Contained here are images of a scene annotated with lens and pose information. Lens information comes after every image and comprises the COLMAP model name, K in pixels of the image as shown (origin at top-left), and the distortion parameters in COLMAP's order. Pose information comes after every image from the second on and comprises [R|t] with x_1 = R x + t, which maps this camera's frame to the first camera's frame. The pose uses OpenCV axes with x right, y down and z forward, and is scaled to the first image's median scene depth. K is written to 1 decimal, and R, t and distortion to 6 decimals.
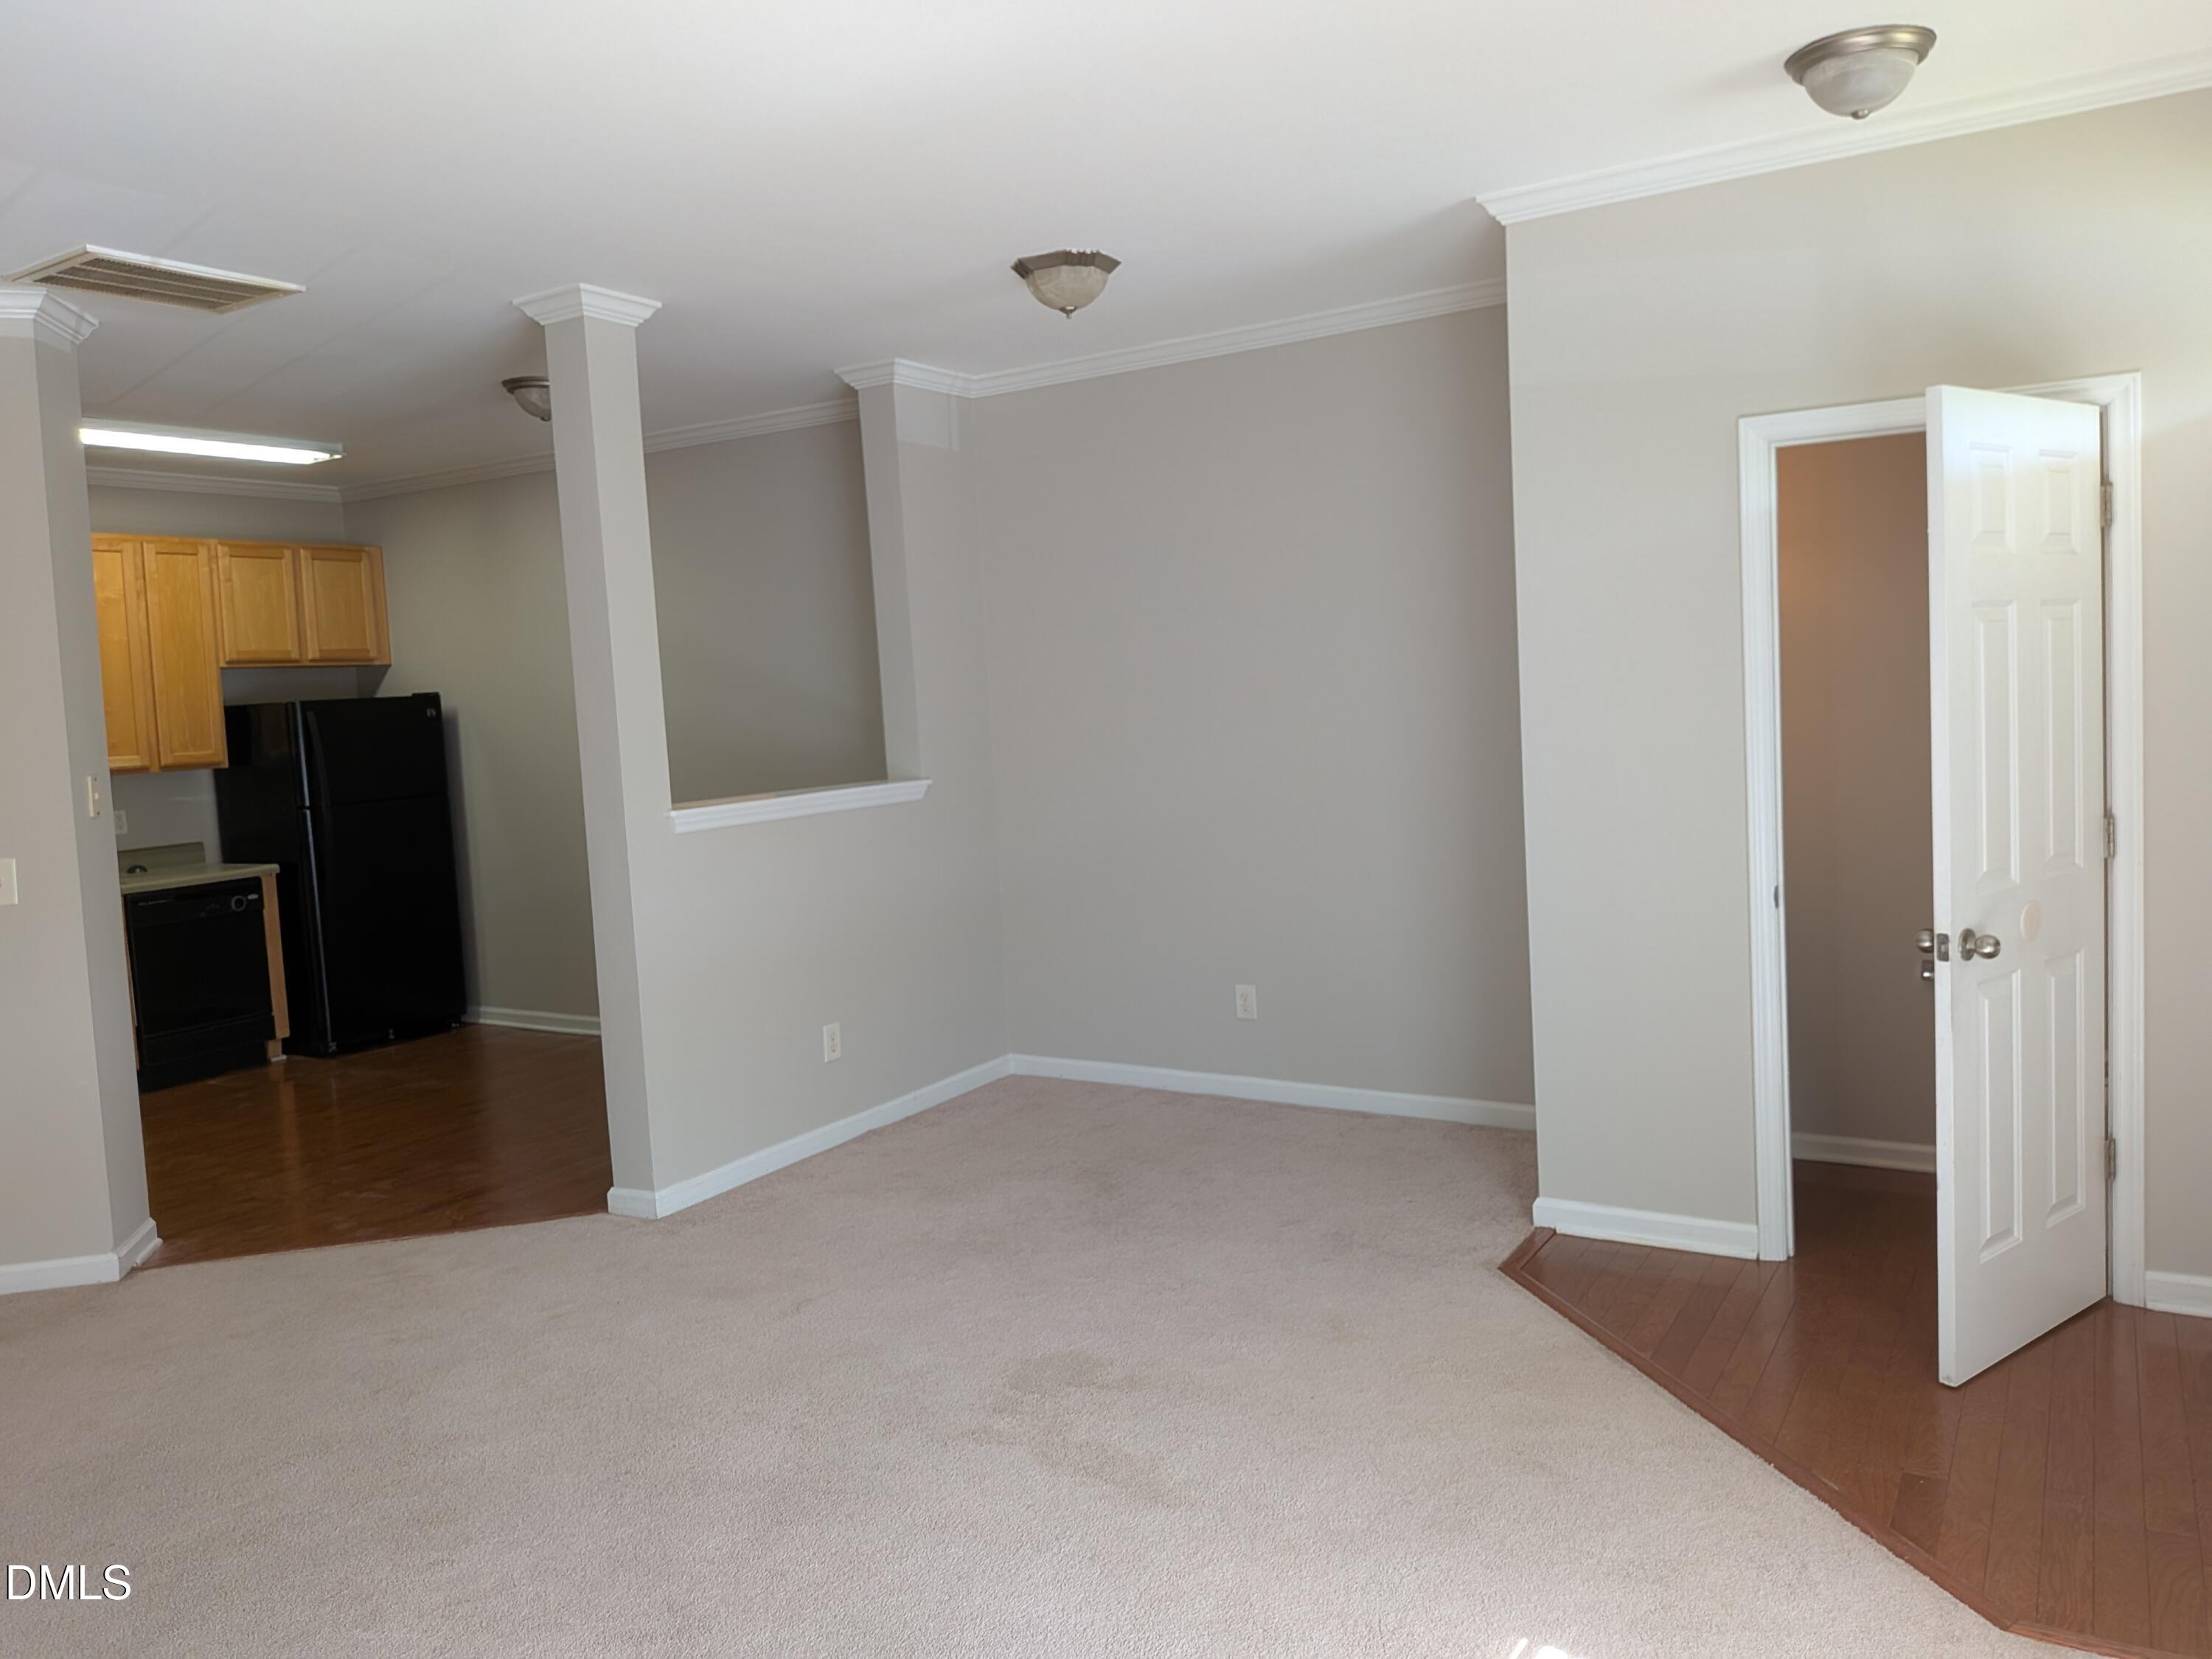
lens RADIAL K [[1599.4, 0, 1106.0], [0, 1599.4, 829.5], [0, 0, 1]] dist [-0.003167, -0.002732]
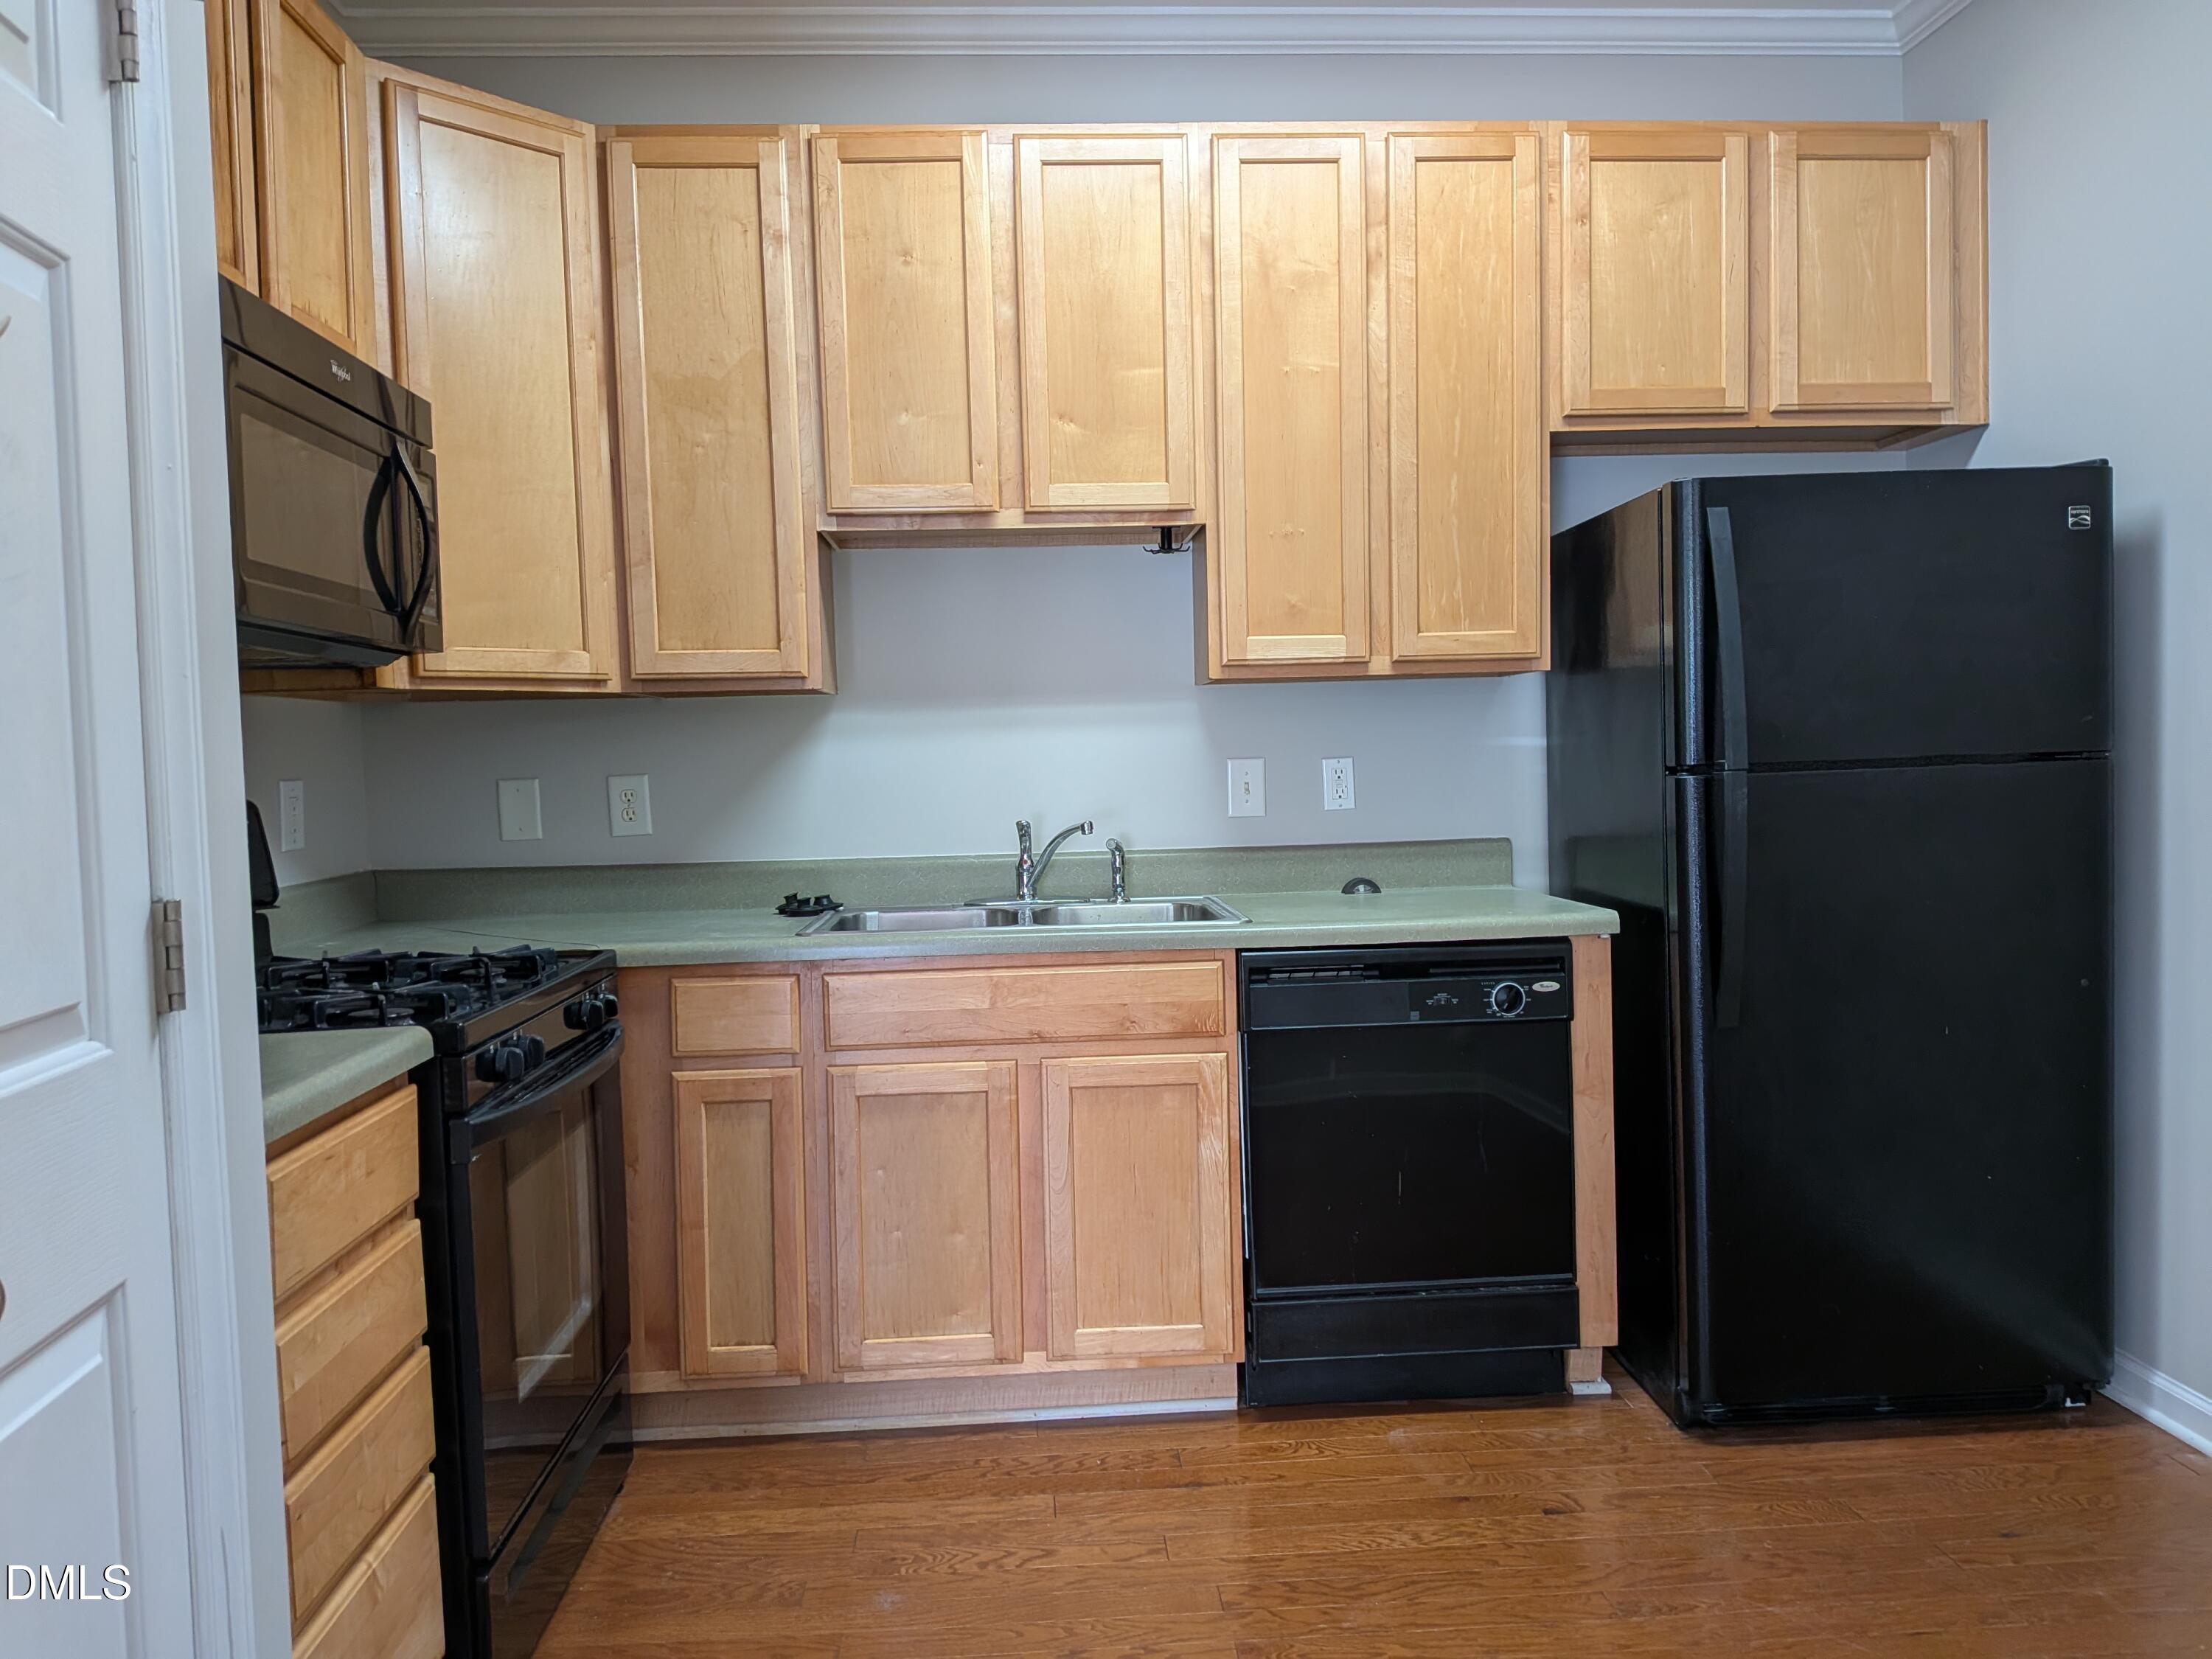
lens RADIAL K [[1557.5, 0, 1106.0], [0, 1557.5, 829.5], [0, 0, 1]] dist [0.081442, -0.126352]
pose [[0.571079, 0.071629, -0.817764, -0.272378], [-0.062151, 0.997099, 0.043934, -0.007019], [0.818539, 0.025736, 0.573874, 0.666180]]
